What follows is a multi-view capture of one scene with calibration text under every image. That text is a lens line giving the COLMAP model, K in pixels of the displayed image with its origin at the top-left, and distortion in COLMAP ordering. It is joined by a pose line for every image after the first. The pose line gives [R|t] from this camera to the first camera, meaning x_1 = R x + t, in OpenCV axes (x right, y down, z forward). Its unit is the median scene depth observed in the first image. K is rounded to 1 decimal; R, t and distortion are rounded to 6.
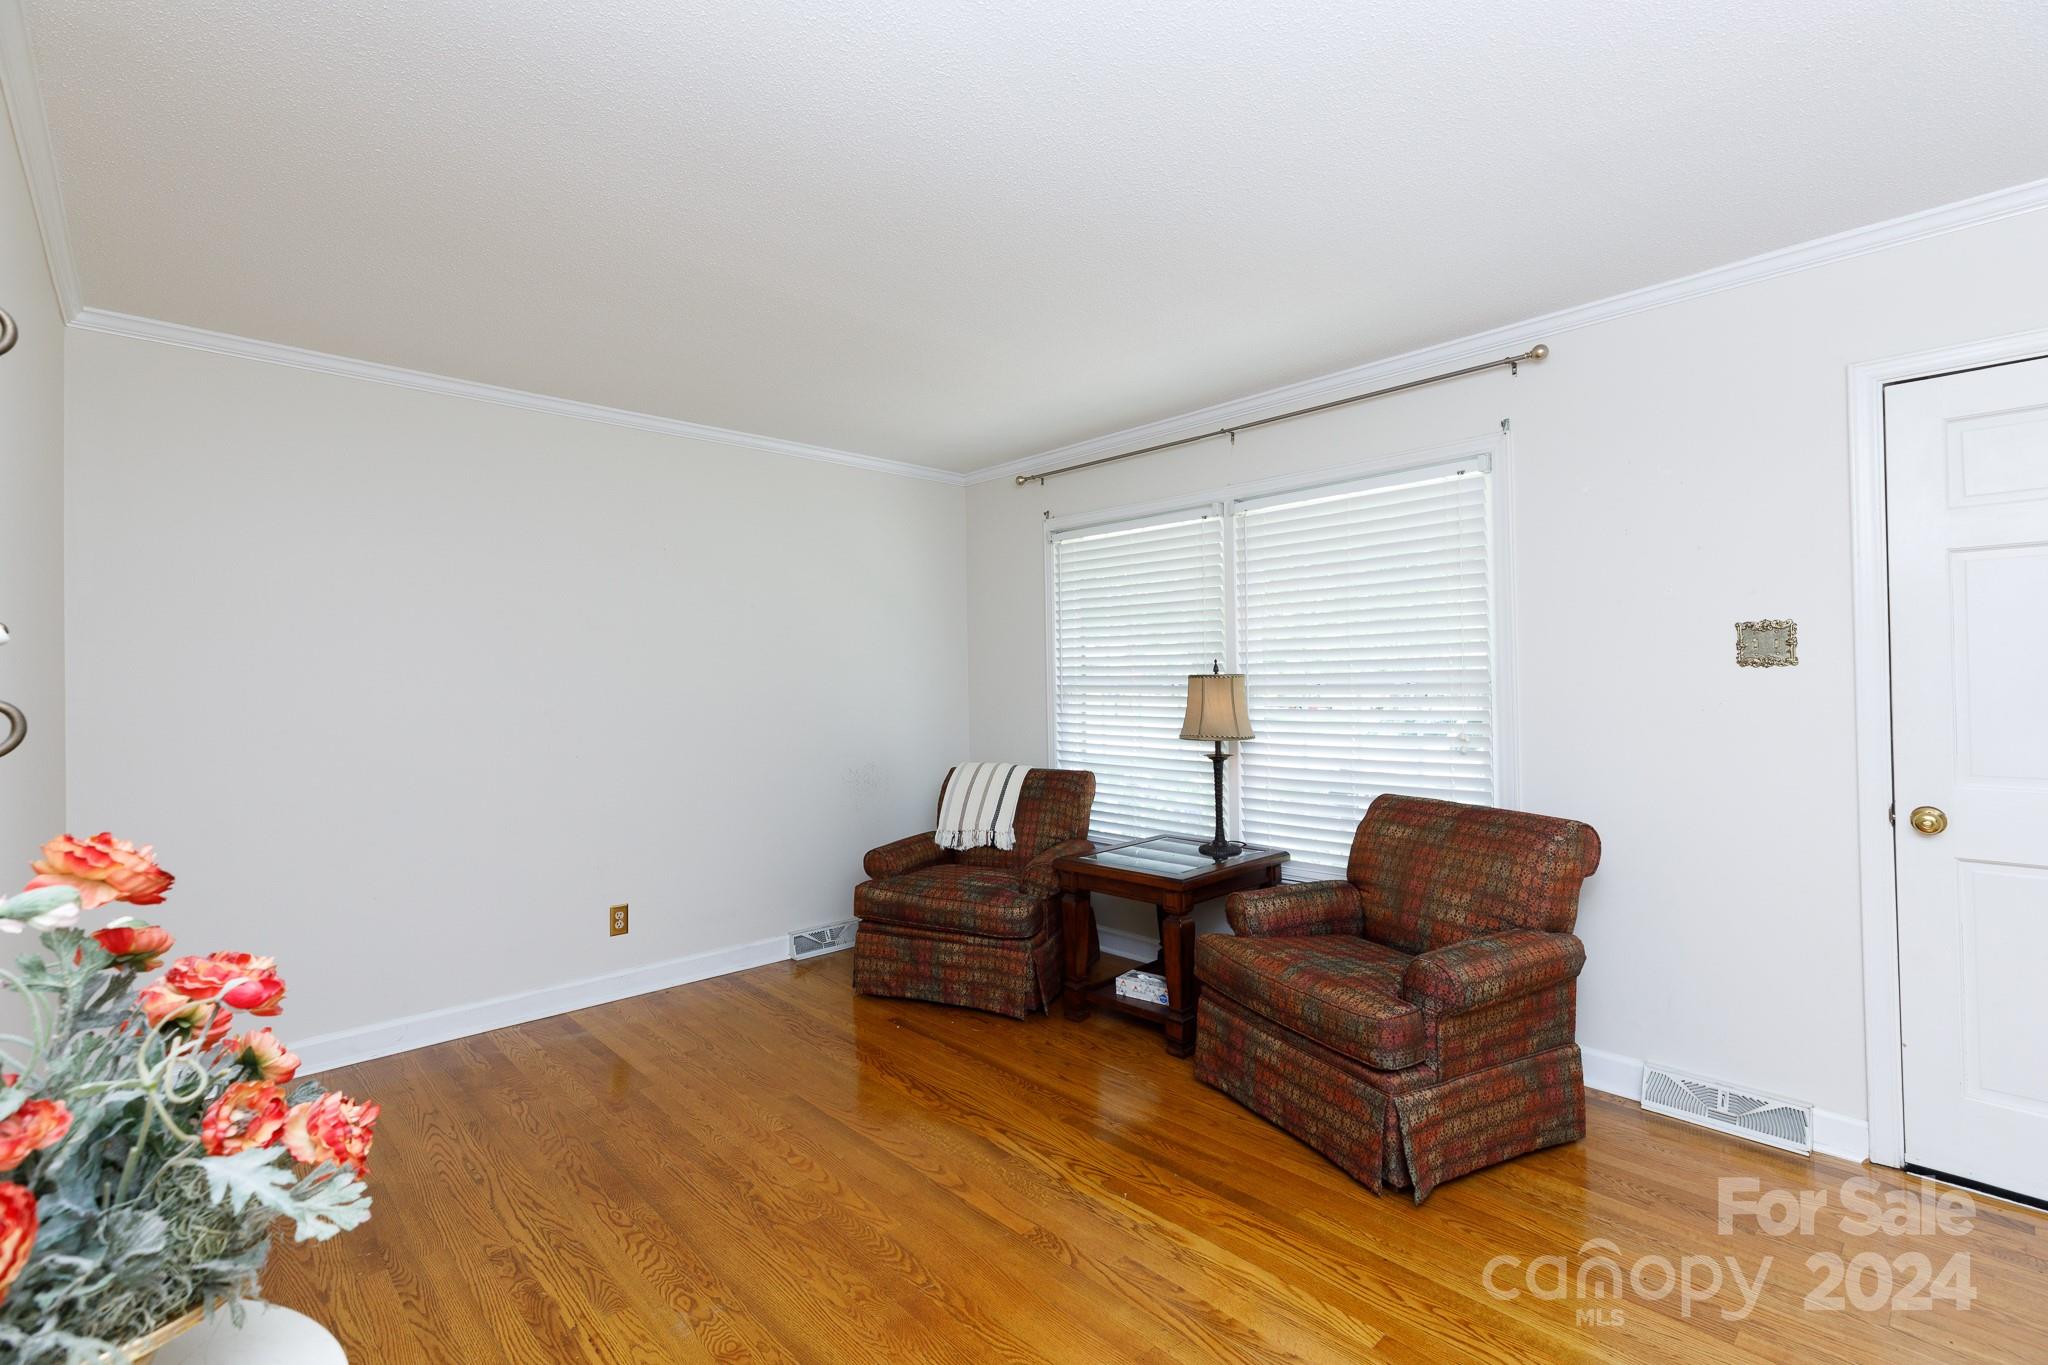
lens RADIAL K [[923.5, 0, 1023.6], [0, 923.5, 668.9], [0, 0, 1]] dist [0.008376, -0.000129]
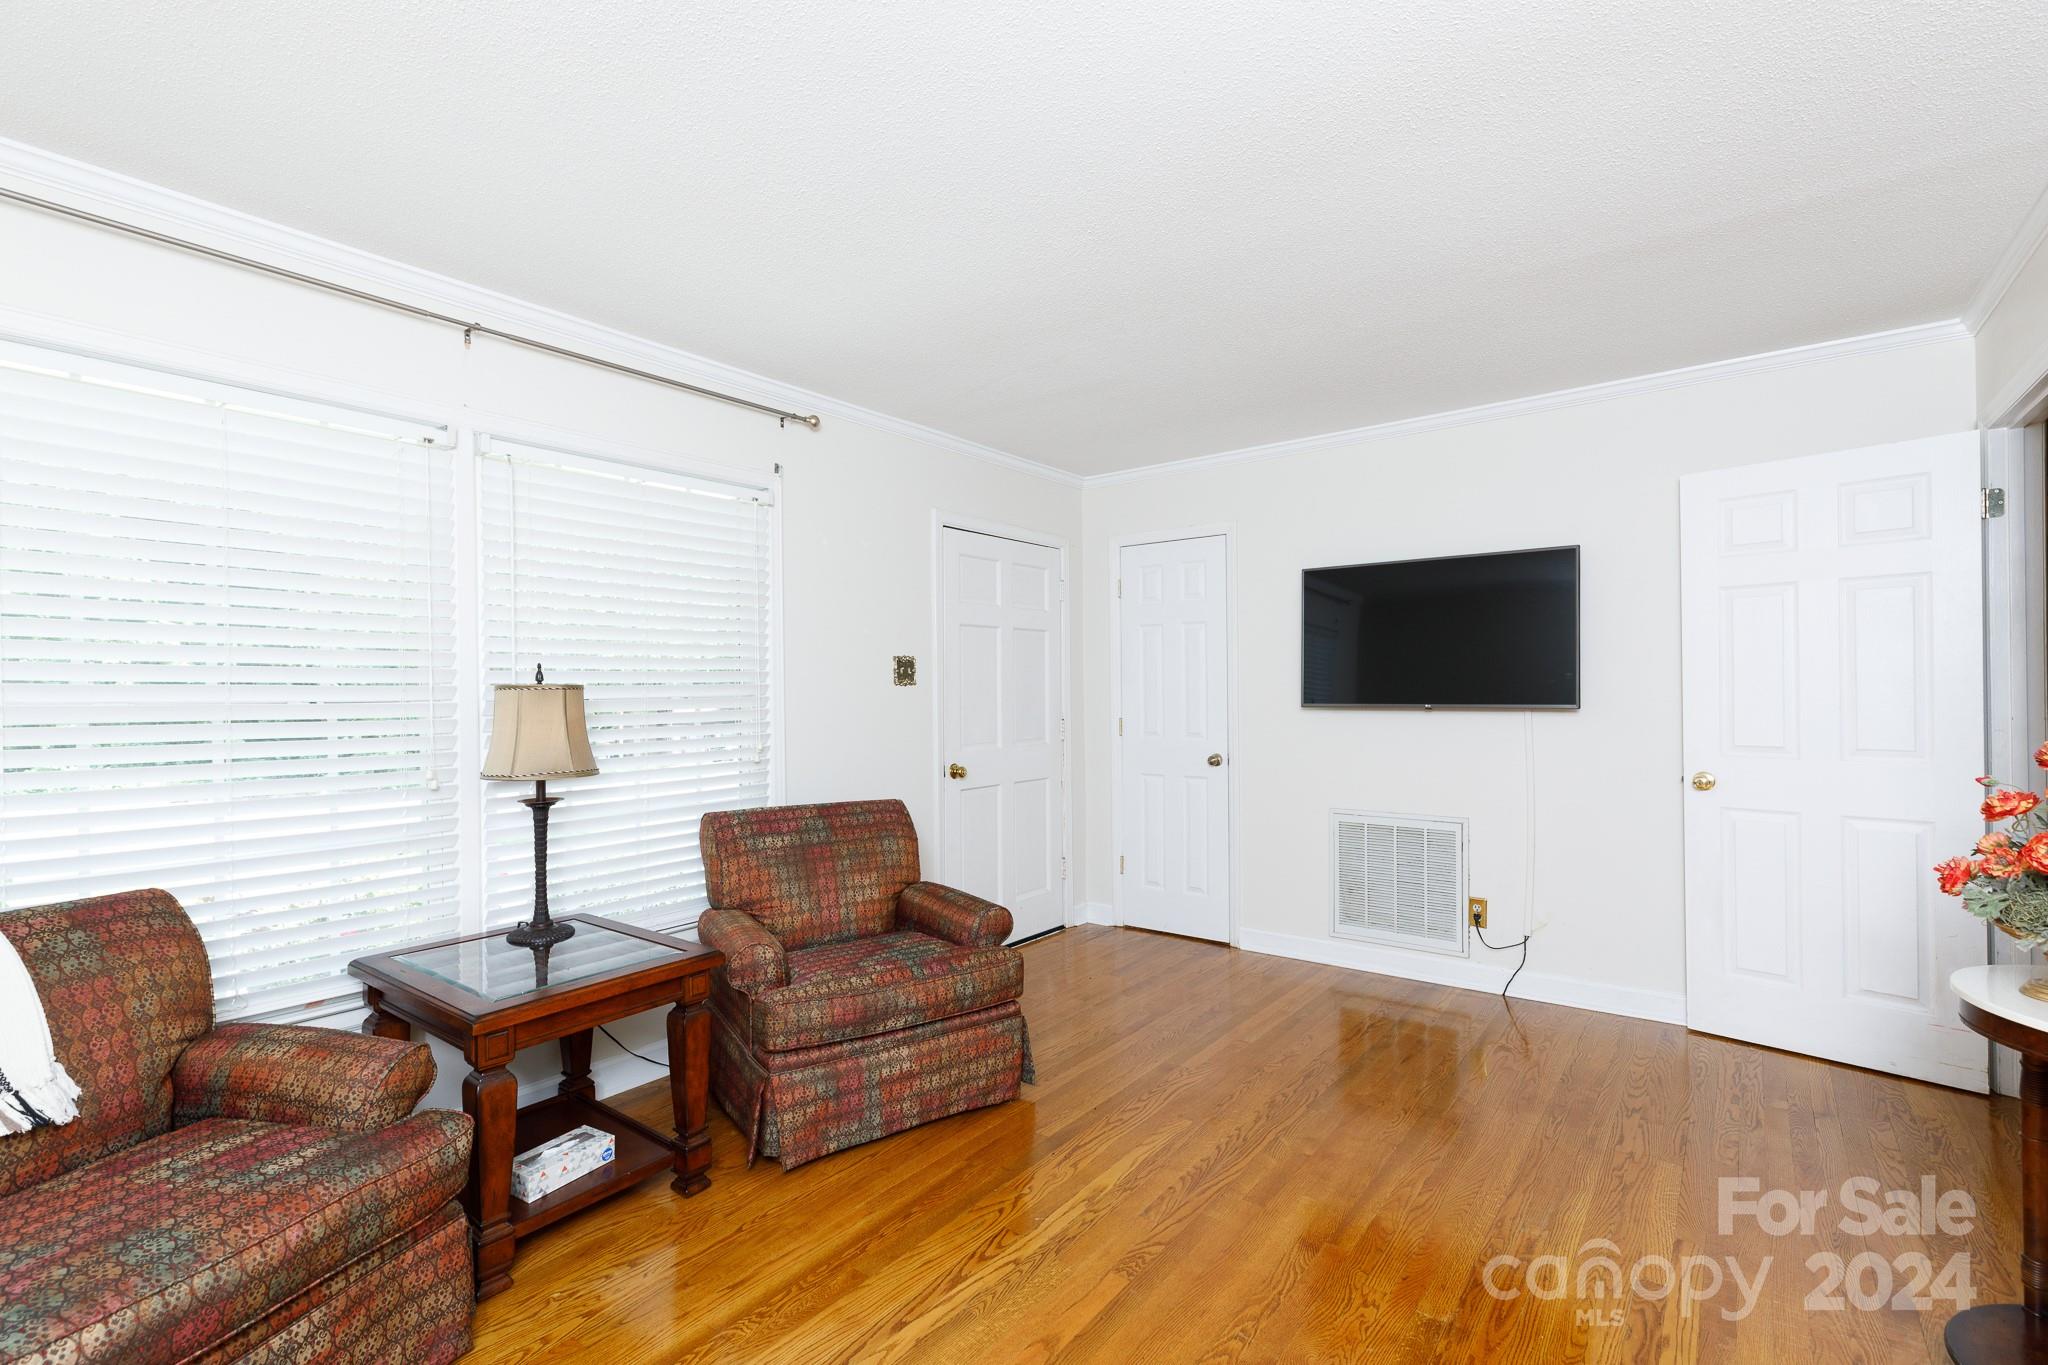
lens RADIAL K [[927.9, 0, 1024.0], [0, 927.9, 682.5], [0, 0, 1]] dist [0.003733, -0.000361]
pose [[-0.162988, 0.018110, 0.986462, -0.589430], [-0.008289, 0.999771, -0.019724, 0.016813], [-0.986593, -0.011392, -0.162801, 0.809337]]
